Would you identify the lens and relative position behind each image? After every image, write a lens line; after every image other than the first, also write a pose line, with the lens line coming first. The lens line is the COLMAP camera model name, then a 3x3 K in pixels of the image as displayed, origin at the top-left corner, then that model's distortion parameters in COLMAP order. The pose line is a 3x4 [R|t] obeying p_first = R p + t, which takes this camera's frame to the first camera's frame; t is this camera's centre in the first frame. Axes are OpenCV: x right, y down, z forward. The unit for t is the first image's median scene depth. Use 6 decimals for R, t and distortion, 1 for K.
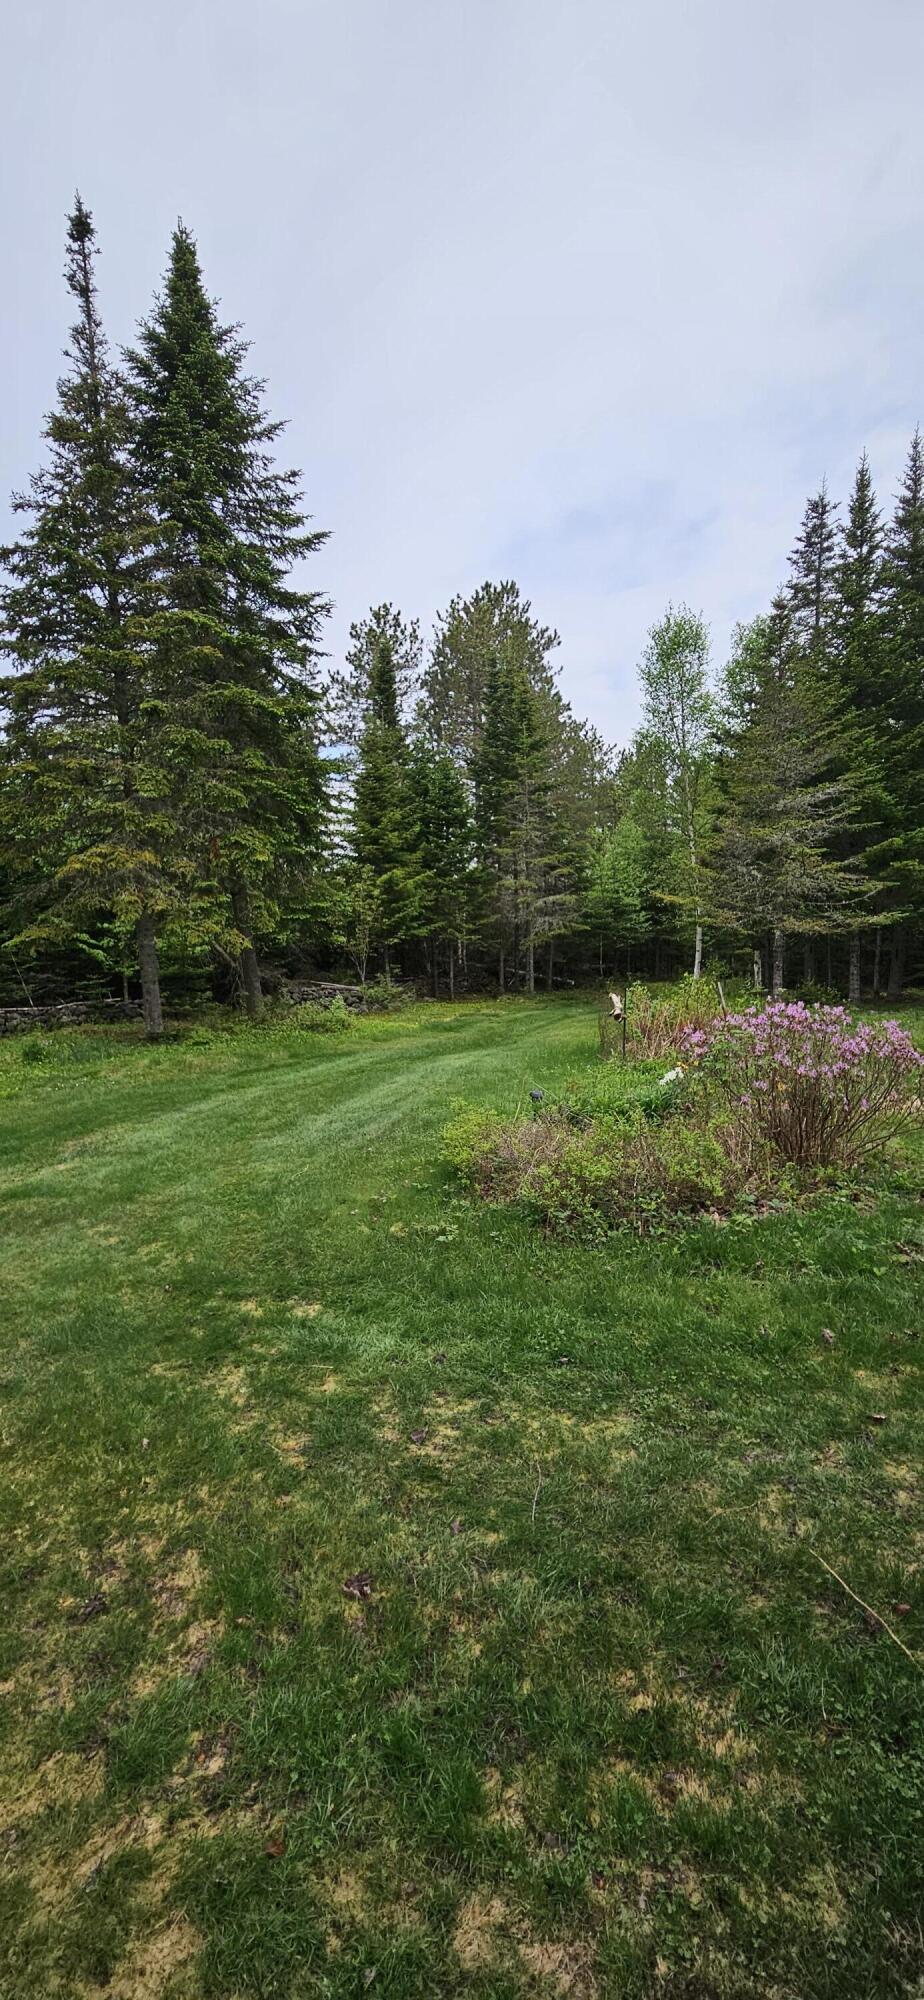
lens RADIAL K [[818.3, 0, 456.4], [0, 818.3, 983.2], [0, 0, 1]] dist [-0.001187, -0.002267]
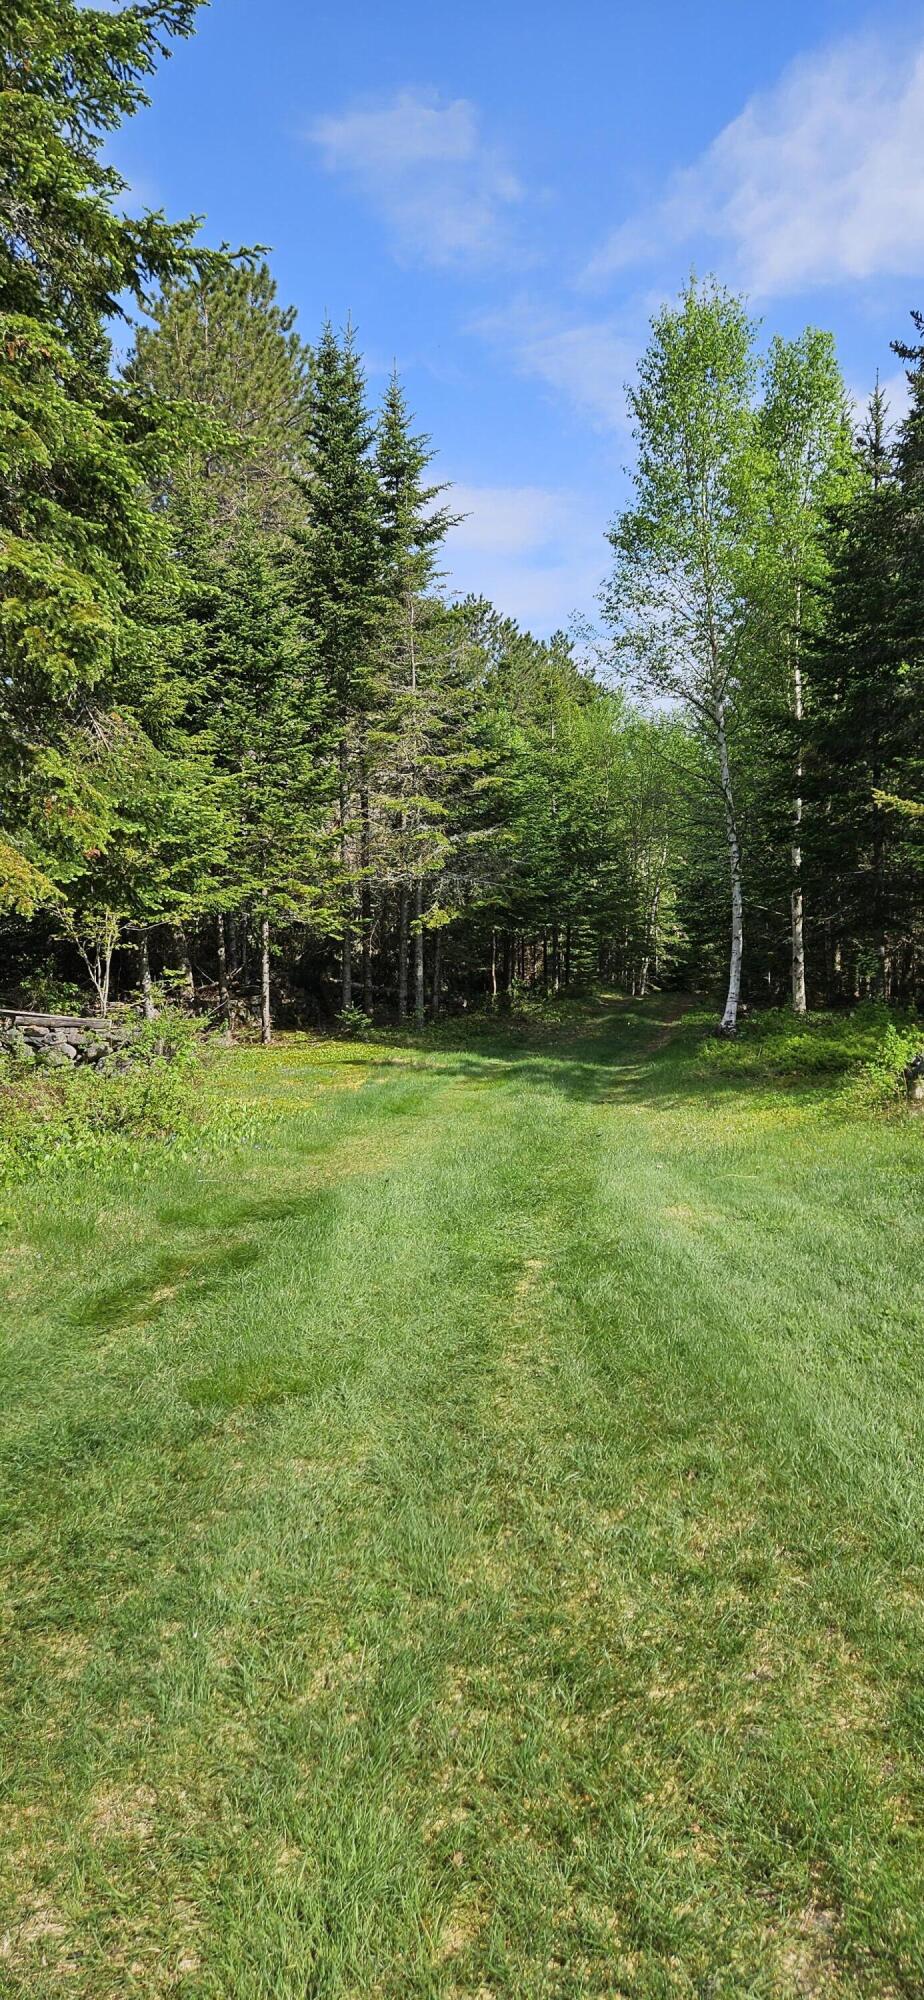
lens RADIAL K [[1316.8, 0, 464.3], [0, 1316.8, 993.8], [0, 0, 1]] dist [0.081107, -0.075201]
pose [[0.957254, -0.015938, 0.288808, -0.126080], [0.019487, 0.999766, -0.009419, 0.000796], [-0.288591, 0.014644, 0.957341, 0.226734]]
